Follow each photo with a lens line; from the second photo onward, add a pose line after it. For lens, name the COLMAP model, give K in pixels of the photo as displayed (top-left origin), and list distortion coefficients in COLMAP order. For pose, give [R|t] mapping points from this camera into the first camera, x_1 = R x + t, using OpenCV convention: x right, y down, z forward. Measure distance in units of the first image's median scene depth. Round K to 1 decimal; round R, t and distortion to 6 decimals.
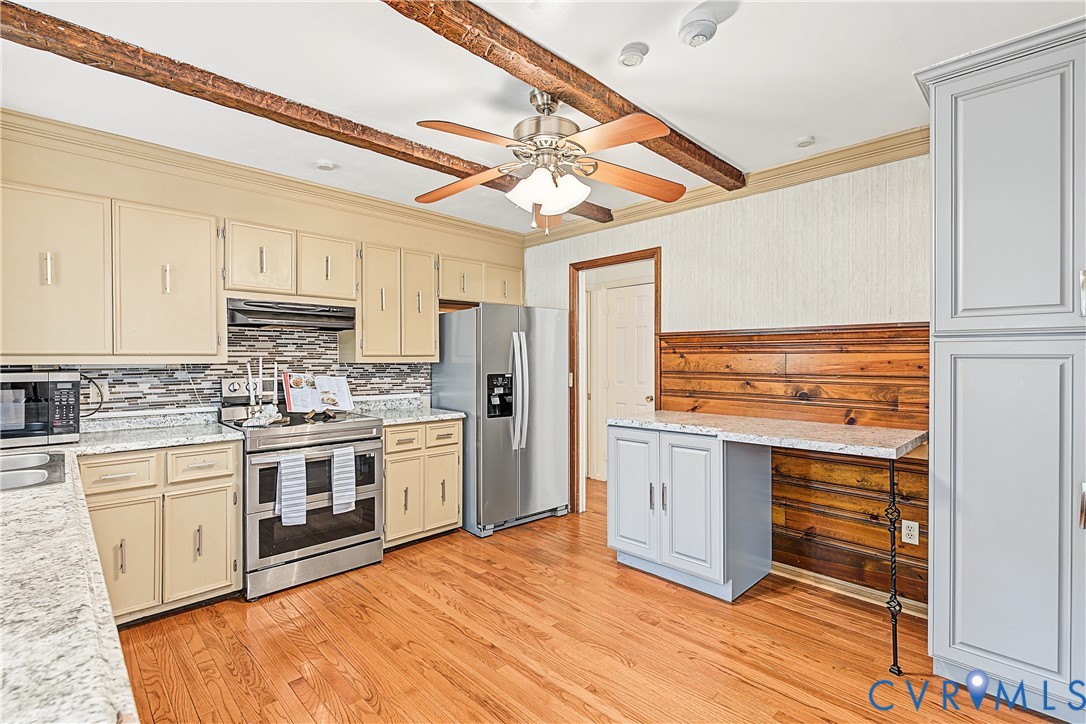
lens RADIAL K [[496.3, 0, 542.0], [0, 496.3, 358.3], [0, 0, 1]] dist [-0.004109, 0.000462]
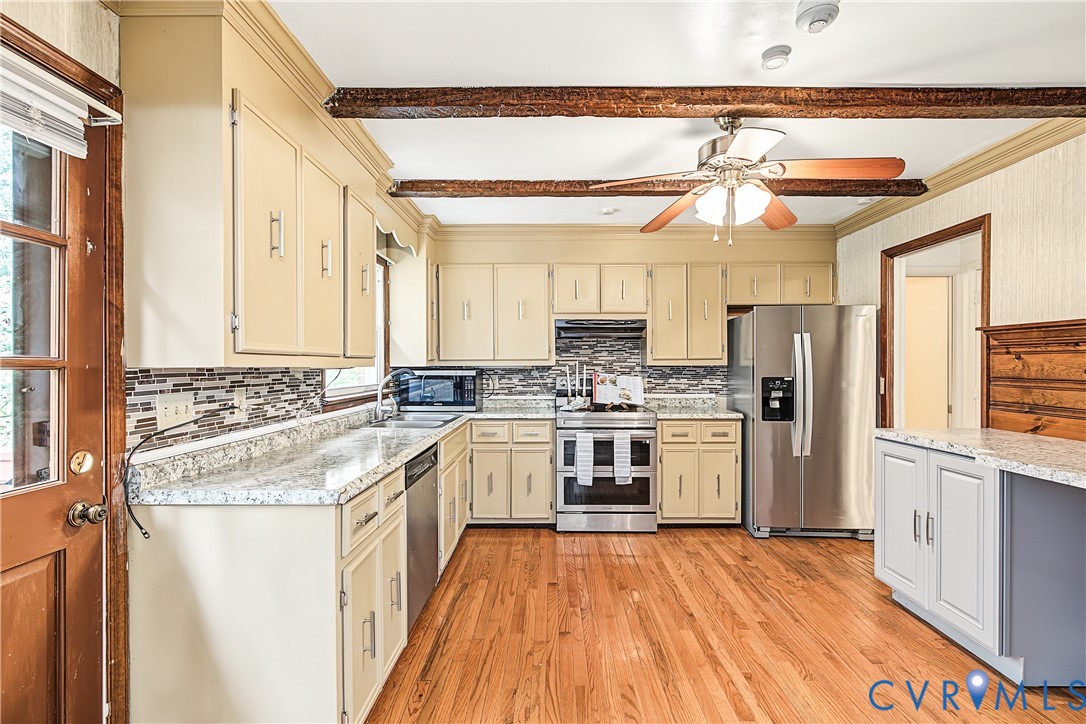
lens RADIAL K [[496.3, 0, 541.5], [0, 496.3, 366.0], [0, 0, 1]] dist [-0.004109, 0.000462]
pose [[0.702439, 0.002475, -0.711739, 0.345055], [0.002830, 0.999976, 0.006271, 0.002494], [0.711738, -0.006419, 0.702416, -0.027843]]
